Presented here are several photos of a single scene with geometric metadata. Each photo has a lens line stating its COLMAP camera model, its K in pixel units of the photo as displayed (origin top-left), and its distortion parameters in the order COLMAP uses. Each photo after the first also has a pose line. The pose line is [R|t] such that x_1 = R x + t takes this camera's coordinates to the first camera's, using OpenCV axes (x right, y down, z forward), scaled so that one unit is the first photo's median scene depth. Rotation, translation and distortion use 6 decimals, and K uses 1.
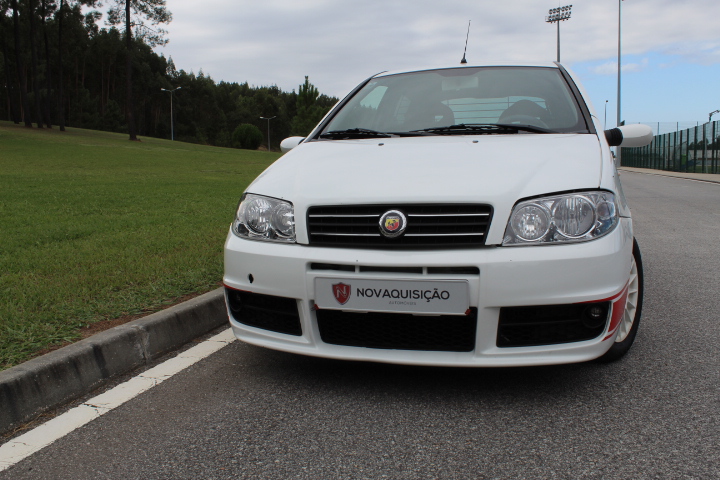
lens RADIAL K [[652.8, 0, 360.0], [0, 652.8, 240.0], [0, 0, 1]] dist [-0.154779, 0.155801]
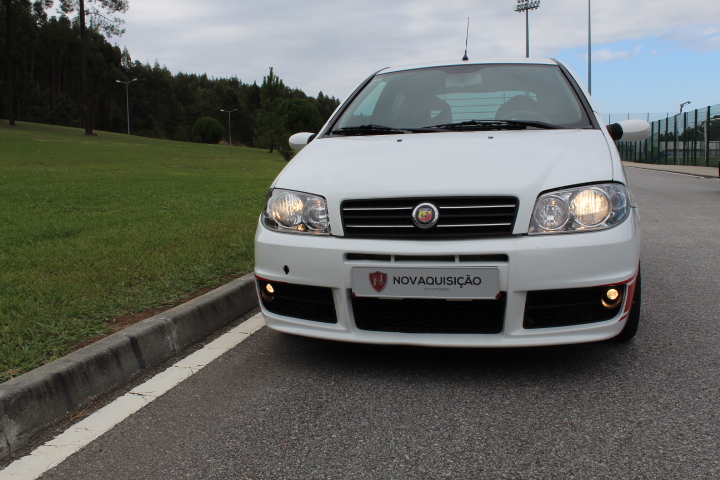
lens RADIAL K [[675.2, 0, 360.0], [0, 675.2, 240.0], [0, 0, 1]] dist [-0.157784, 0.172846]
pose [[0.998580, -0.012735, 0.051734, -0.109619], [0.012451, 0.999906, 0.005810, 0.007208], [-0.051803, -0.005157, 0.998644, -0.094777]]
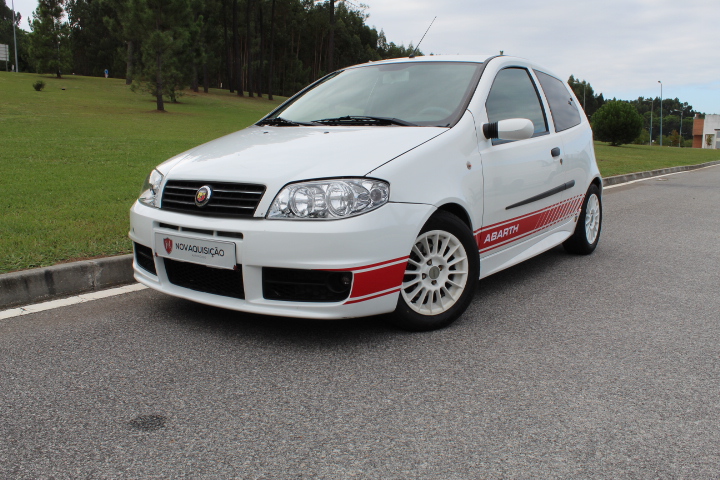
lens RADIAL K [[652.8, 0, 360.0], [0, 652.8, 240.0], [0, 0, 1]] dist [-0.154779, 0.155801]
pose [[0.950778, 0.082370, -0.298725, 0.712635], [-0.070636, 0.996254, 0.049887, -0.023001], [0.301715, -0.026331, 0.953034, -0.139534]]
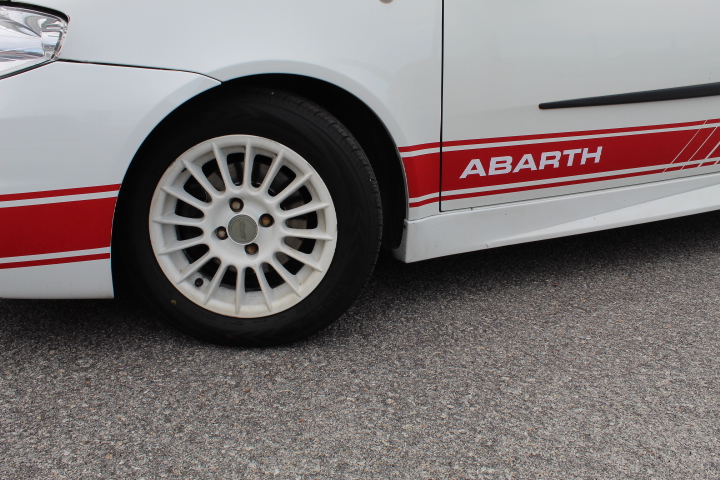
lens RADIAL K [[652.8, 0, 360.0], [0, 652.8, 240.0], [0, 0, 1]] dist [-0.154779, 0.155801]
pose [[0.677175, 0.246445, -0.693324, 0.957366], [-0.118071, 0.966428, 0.228201, -0.041581], [0.726287, -0.072671, 0.683539, 0.819052]]
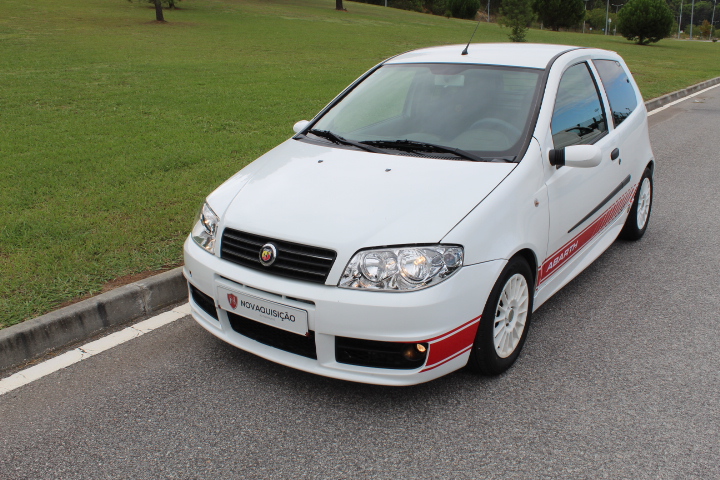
lens RADIAL K [[675.2, 0, 360.0], [0, 675.2, 240.0], [0, 0, 1]] dist [-0.157784, 0.172846]
pose [[0.948079, 0.110442, -0.298242, 0.580733], [-0.052338, 0.979162, 0.196220, -0.304801], [0.313698, -0.170422, 0.934104, -0.155436]]
